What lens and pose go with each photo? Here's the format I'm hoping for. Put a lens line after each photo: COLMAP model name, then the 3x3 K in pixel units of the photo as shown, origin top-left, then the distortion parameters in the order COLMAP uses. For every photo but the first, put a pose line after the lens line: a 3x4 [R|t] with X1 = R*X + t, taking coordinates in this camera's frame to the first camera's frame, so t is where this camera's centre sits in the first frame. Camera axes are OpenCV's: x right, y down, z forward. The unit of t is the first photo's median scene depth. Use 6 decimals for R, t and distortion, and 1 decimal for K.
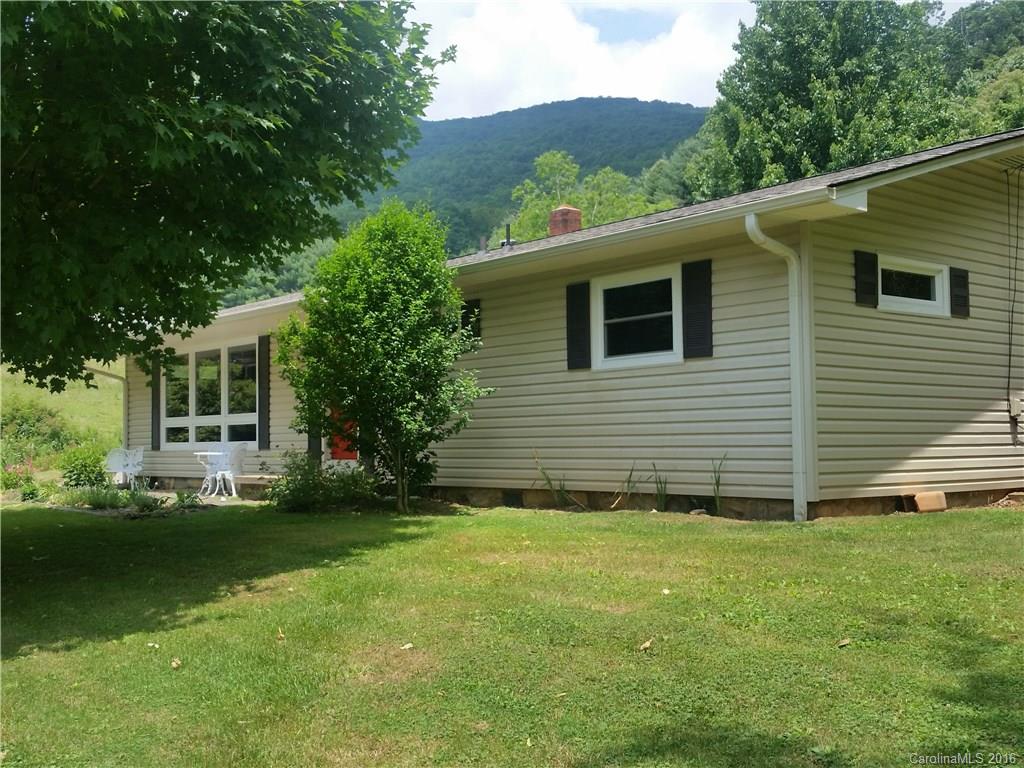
lens RADIAL K [[1106.2, 0, 544.0], [0, 1106.2, 401.5], [0, 0, 1]] dist [0.135510, -0.340749]
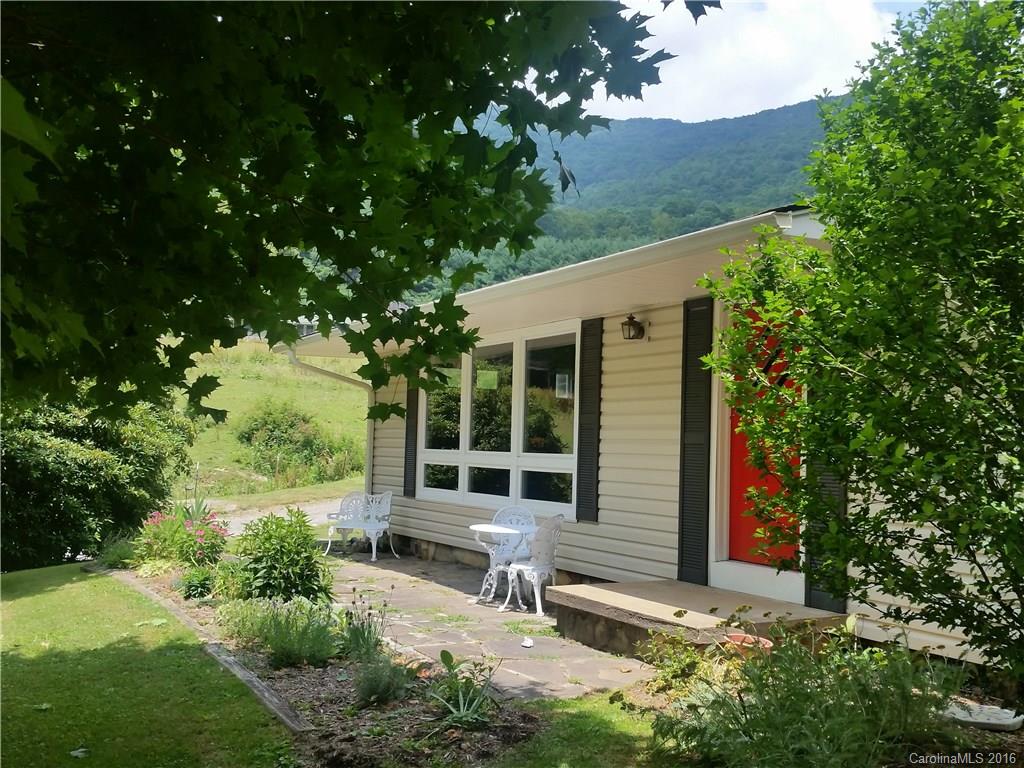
lens RADIAL K [[1120.1, 0, 512.0], [0, 1120.1, 384.0], [0, 0, 1]] dist [0.116109, -0.004251]
pose [[0.968412, 0.023322, -0.248261, -0.097420], [-0.028602, 0.999434, -0.017682, -0.009850], [0.247708, 0.024224, 0.968532, 0.288329]]
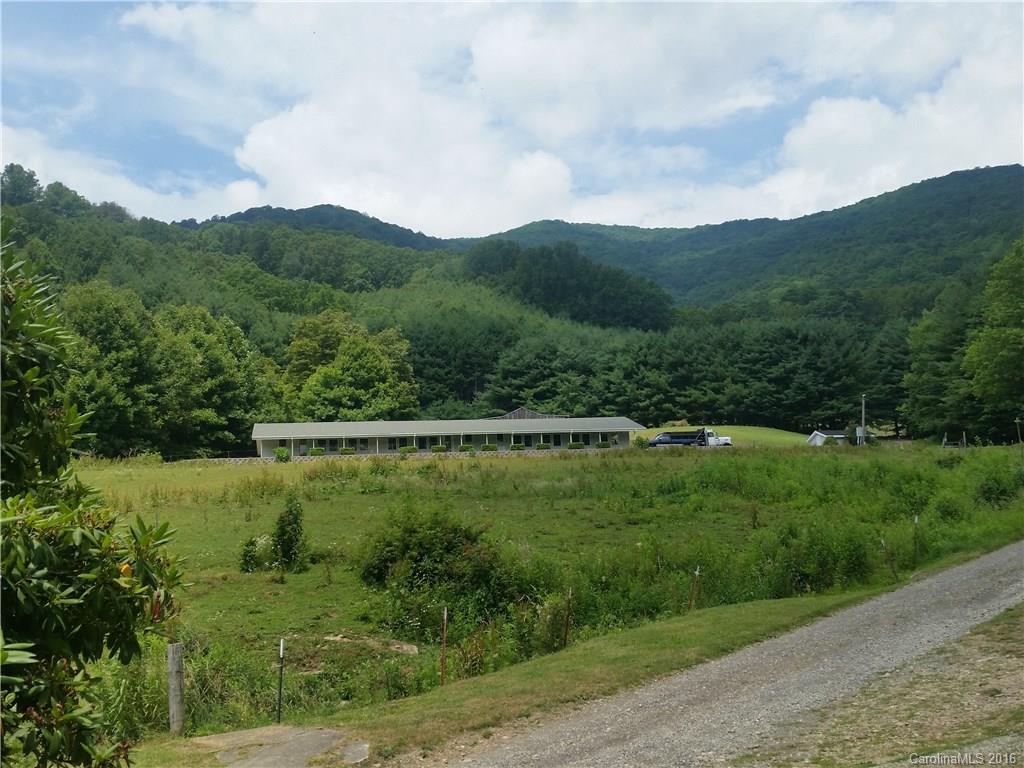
lens RADIAL K [[1120.1, 0, 512.0], [0, 1120.1, 384.0], [0, 0, 1]] dist [0.116109, -0.004251]
pose [[0.936683, -0.088505, -0.338810, -0.394472], [0.048941, 0.991125, -0.123599, 0.010521], [0.346742, 0.099192, 0.932701, 0.847679]]
